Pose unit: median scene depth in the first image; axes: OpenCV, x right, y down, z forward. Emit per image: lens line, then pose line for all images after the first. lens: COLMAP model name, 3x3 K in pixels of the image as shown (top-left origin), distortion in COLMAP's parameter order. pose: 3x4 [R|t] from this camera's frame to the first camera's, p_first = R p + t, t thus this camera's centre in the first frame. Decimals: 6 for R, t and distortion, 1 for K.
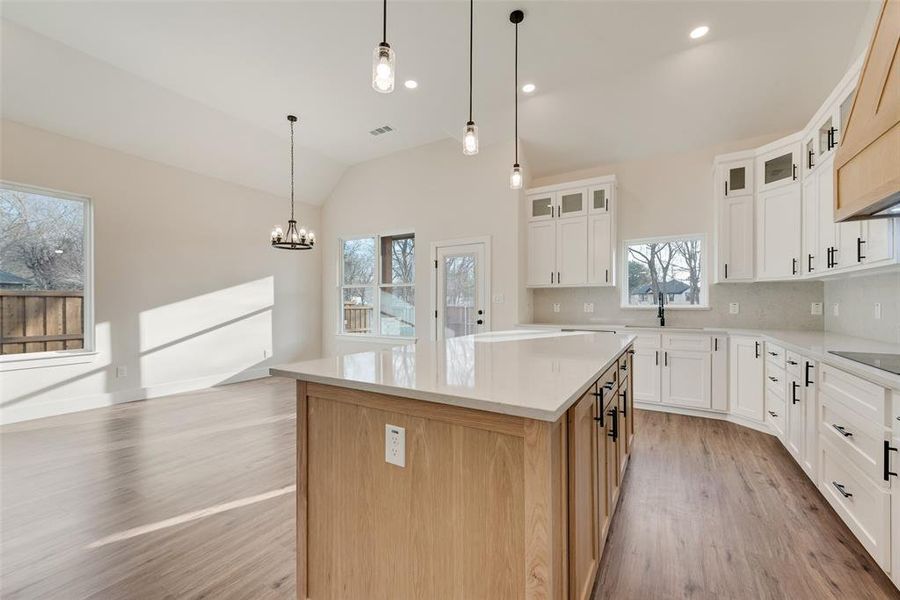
lens RADIAL K [[357.8, 0, 450.5], [0, 357.8, 303.1], [0, 0, 1]] dist [0.009778, -0.002853]
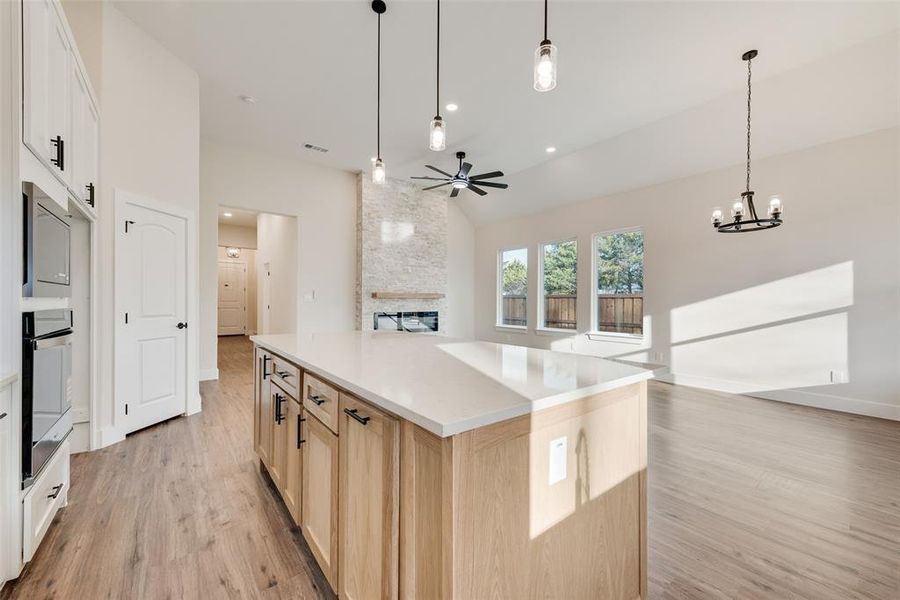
lens RADIAL K [[357.8, 0, 445.3], [0, 357.8, 301.0], [0, 0, 1]] dist [0.009778, -0.002853]
pose [[-0.354161, 0.002119, -0.935182, 0.512478], [-0.002304, 0.999992, 0.003139, -0.003903], [0.935182, 0.003266, -0.354154, 0.731480]]
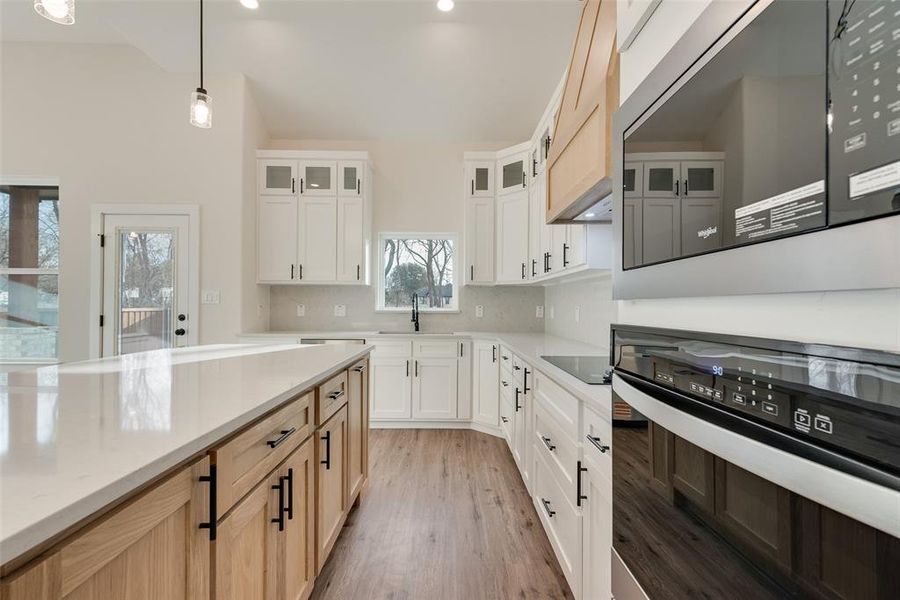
lens RADIAL K [[401.5, 0, 448.0], [0, 401.5, 304.0], [0, 0, 1]] dist [0.018226, -0.000608]
pose [[0.851302, 0.009080, 0.524597, 0.123988], [-0.007833, 0.999959, -0.004597, 0.000281], [-0.524618, -0.000195, 0.851338, 0.098191]]
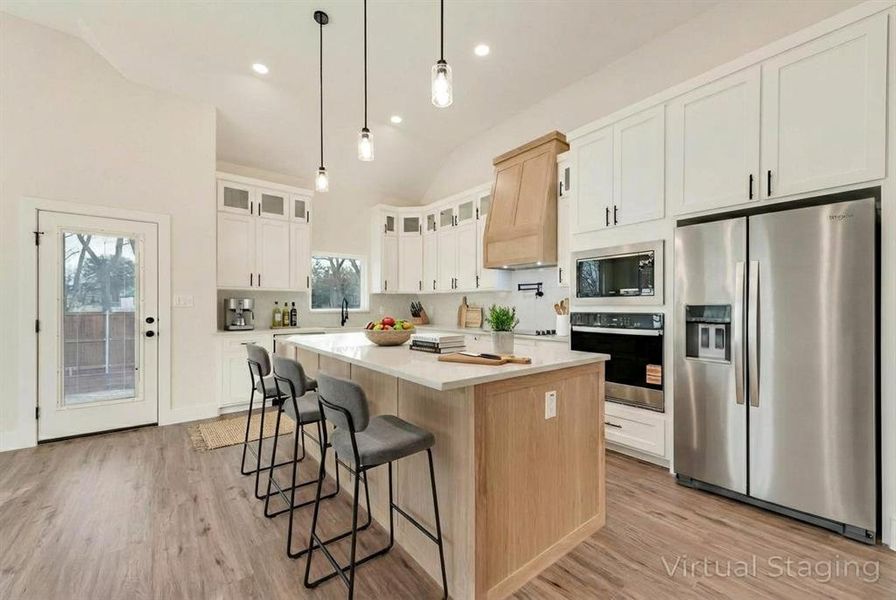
lens RADIAL K [[356.2, 0, 444.7], [0, 356.2, 307.9], [0, 0, 1]] dist [0.009778, -0.002853]
pose [[0.343124, -0.001513, 0.939289, -0.431453], [-0.000349, 0.999998, 0.001738, 0.000413], [-0.939290, -0.000924, 0.343123, 0.235880]]
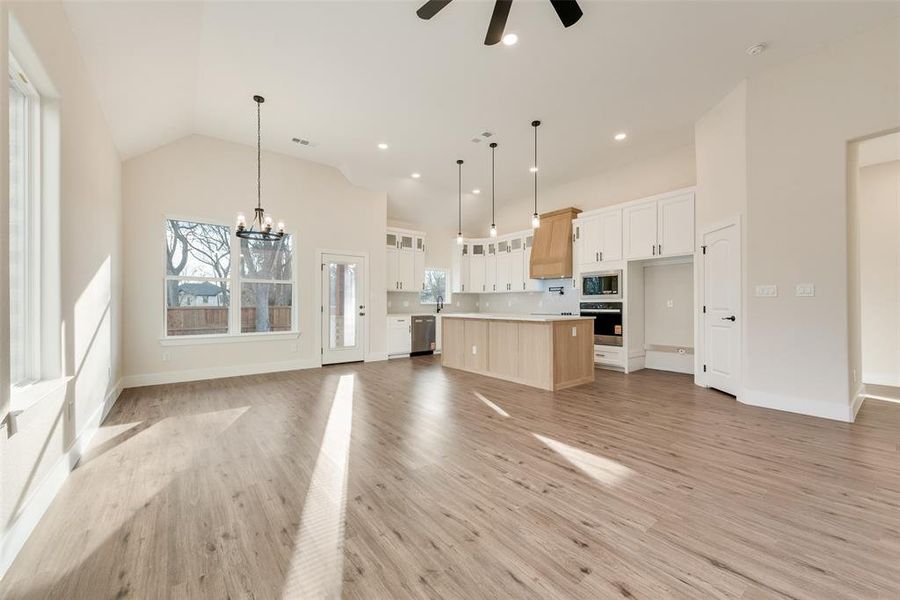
lens RADIAL K [[357.8, 0, 445.6], [0, 357.8, 300.1], [0, 0, 1]] dist [0.009778, -0.002853]
pose [[0.354439, 0.015051, 0.934958, -1.222580], [-0.000568, 0.999874, -0.015880, 0.023816], [-0.935079, 0.005097, 0.354403, 0.239375]]
